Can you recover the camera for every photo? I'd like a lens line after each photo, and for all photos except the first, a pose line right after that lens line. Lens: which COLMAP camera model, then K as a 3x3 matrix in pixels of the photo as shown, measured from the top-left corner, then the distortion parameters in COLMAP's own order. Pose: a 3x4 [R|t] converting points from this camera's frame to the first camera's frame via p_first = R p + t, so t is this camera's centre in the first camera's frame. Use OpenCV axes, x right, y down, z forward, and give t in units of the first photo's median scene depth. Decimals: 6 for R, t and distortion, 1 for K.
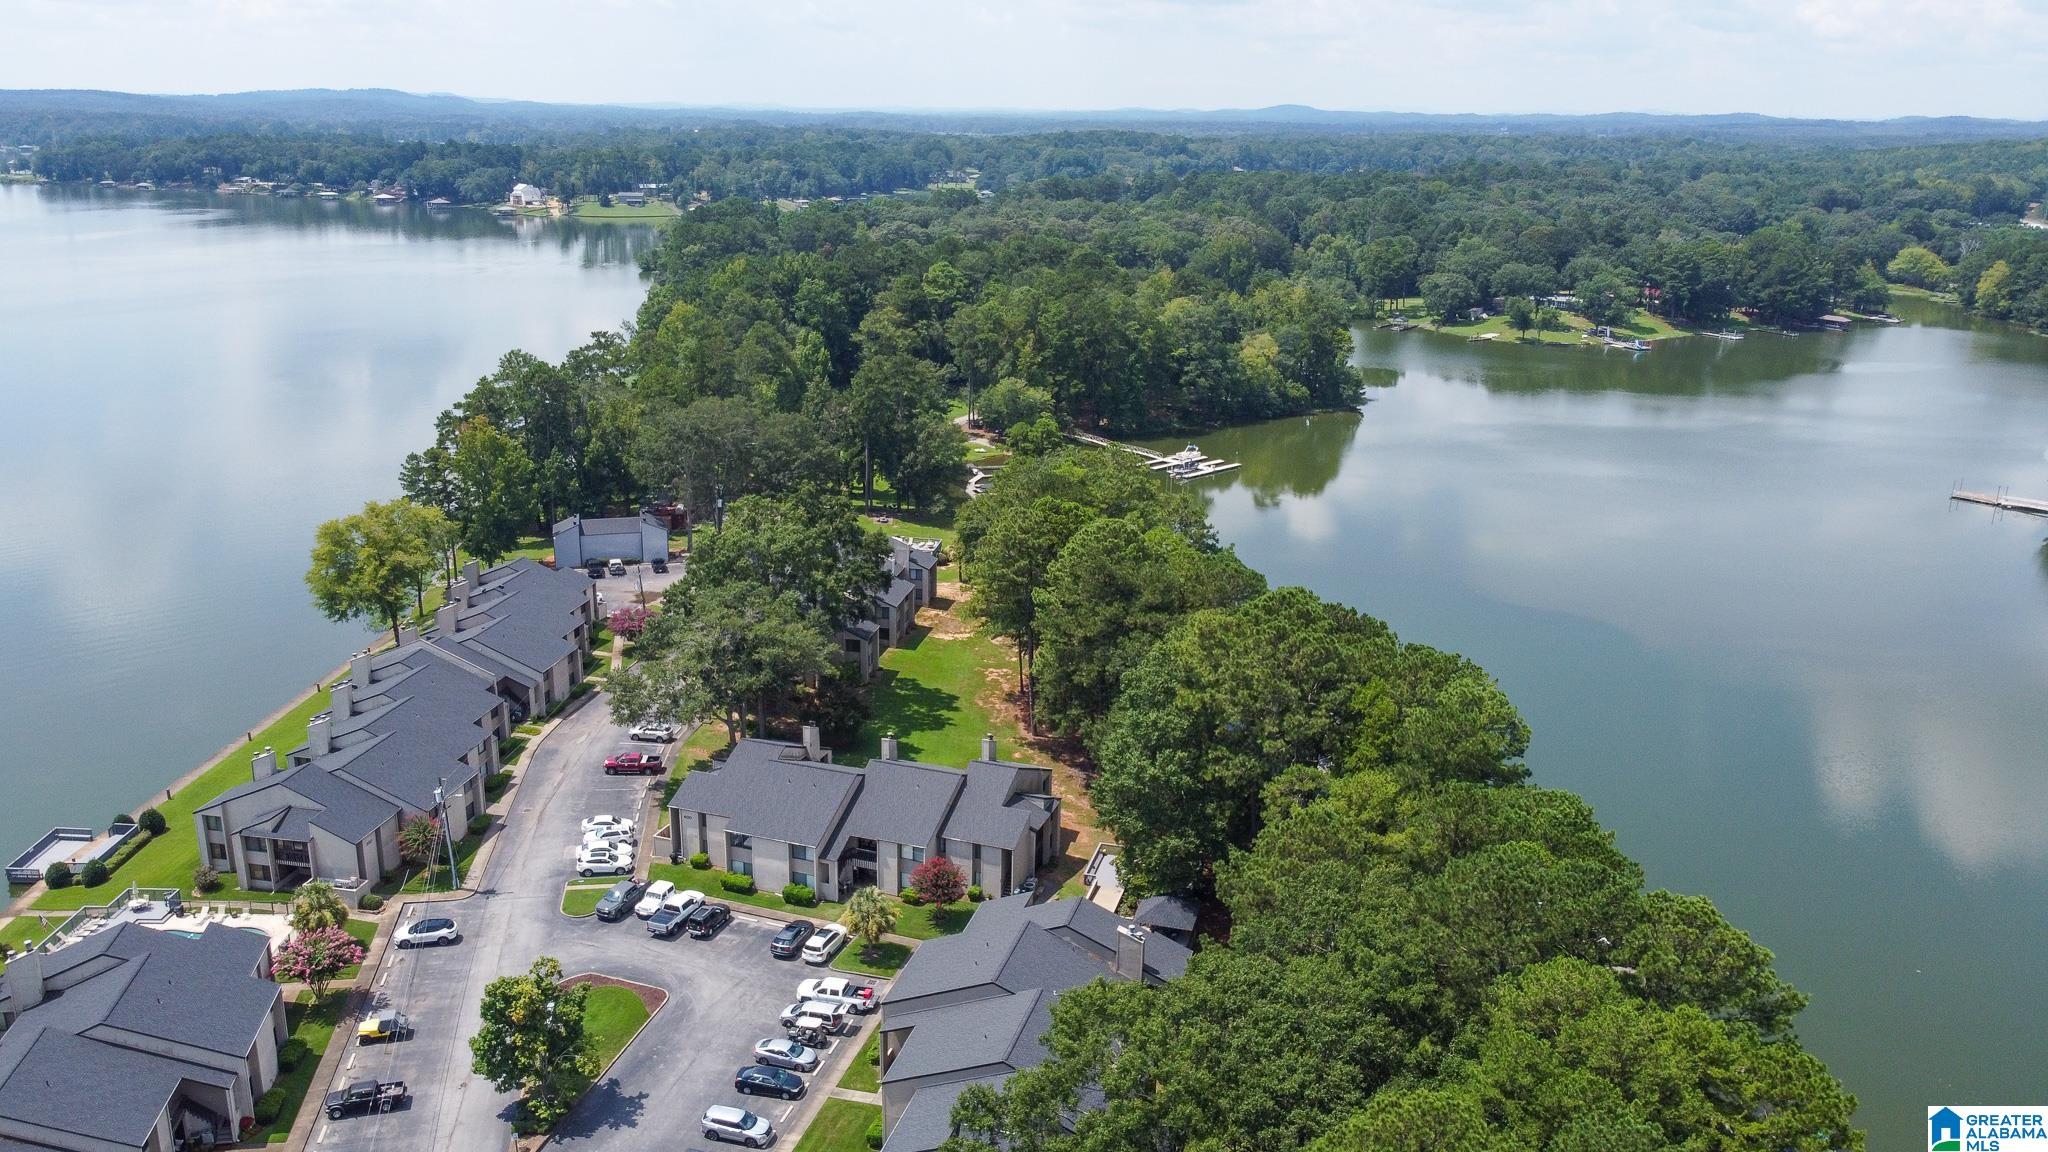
lens RADIAL K [[1543.1, 0, 1024.0], [0, 1543.1, 576.0], [0, 0, 1]] dist [0.008260, -0.001035]
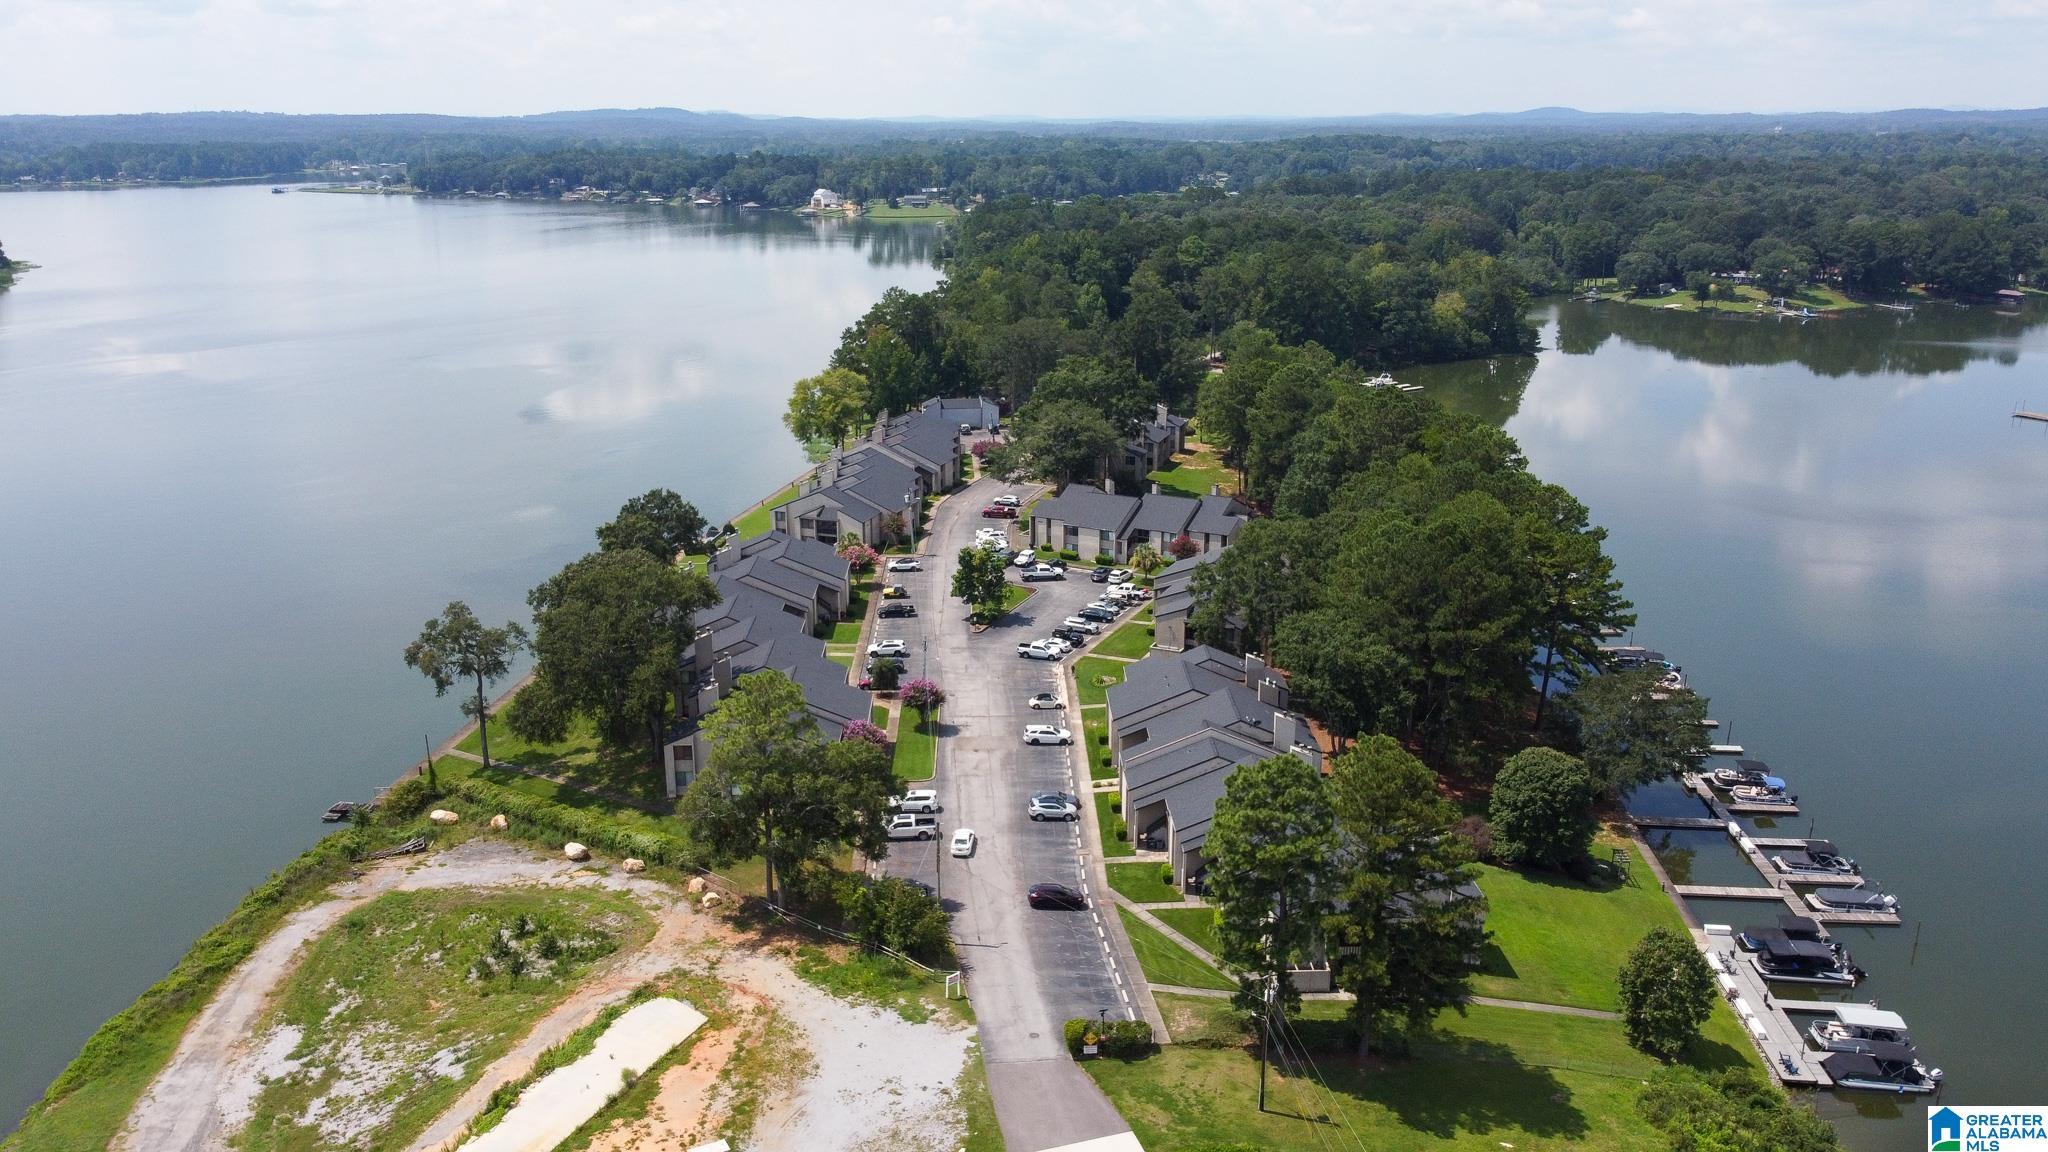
lens RADIAL K [[1543.1, 0, 1024.0], [0, 1543.1, 576.0], [0, 0, 1]] dist [0.008260, -0.001035]
pose [[0.987717, 0.029317, -0.153478, 0.008850], [-0.030198, 0.999538, -0.003410, 0.061006], [0.153307, 0.008003, 0.988146, -0.195683]]
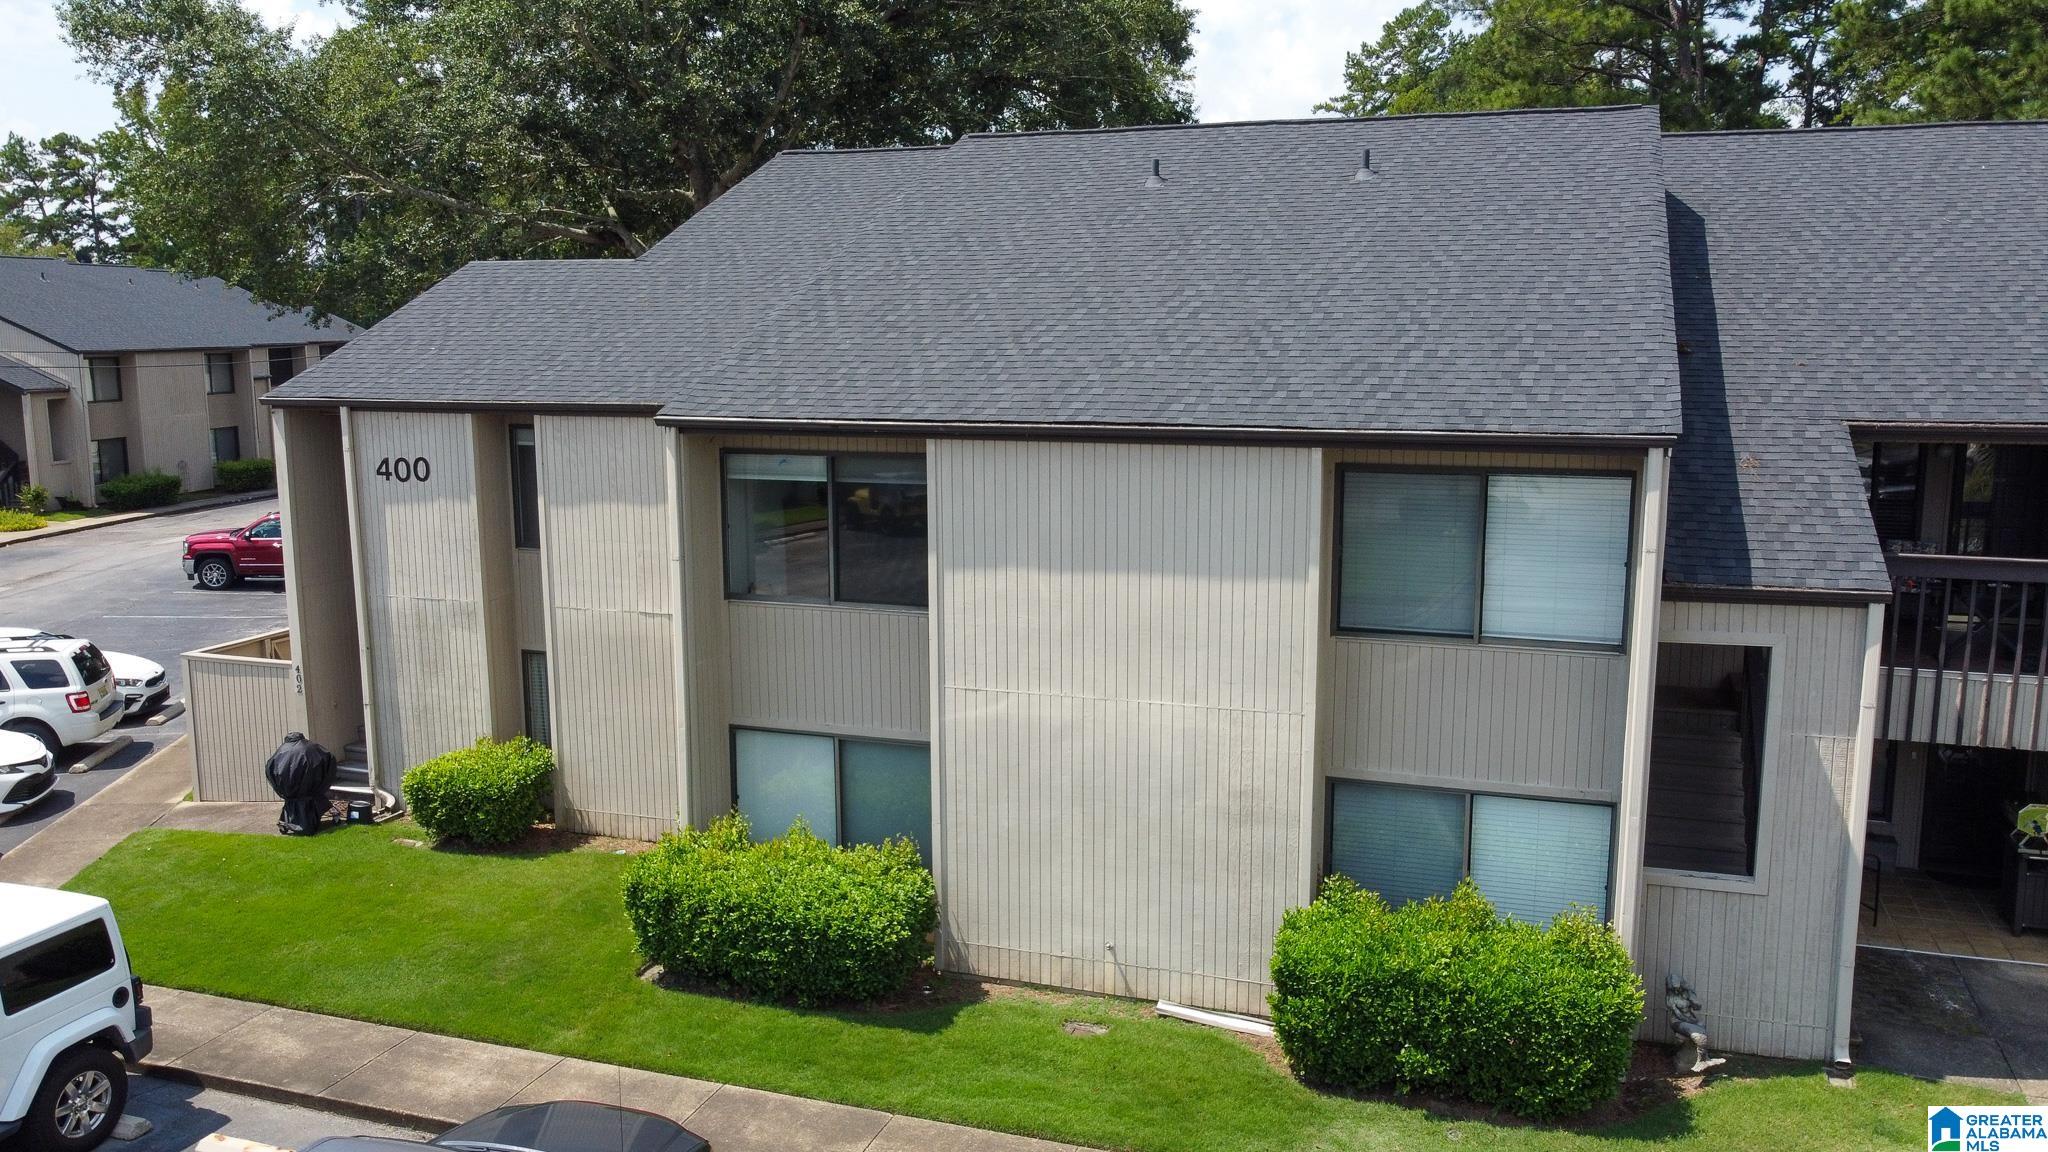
lens RADIAL K [[1606.5, 0, 1031.3], [0, 1606.5, 564.5], [0, 0, 1]] dist [0.001053, -0.000600]
pose [[0.999742, -0.021322, 0.007785, -0.044715], [0.022178, 0.990606, -0.134940, 0.050363], [-0.004835, 0.135077, 0.990823, 0.234460]]
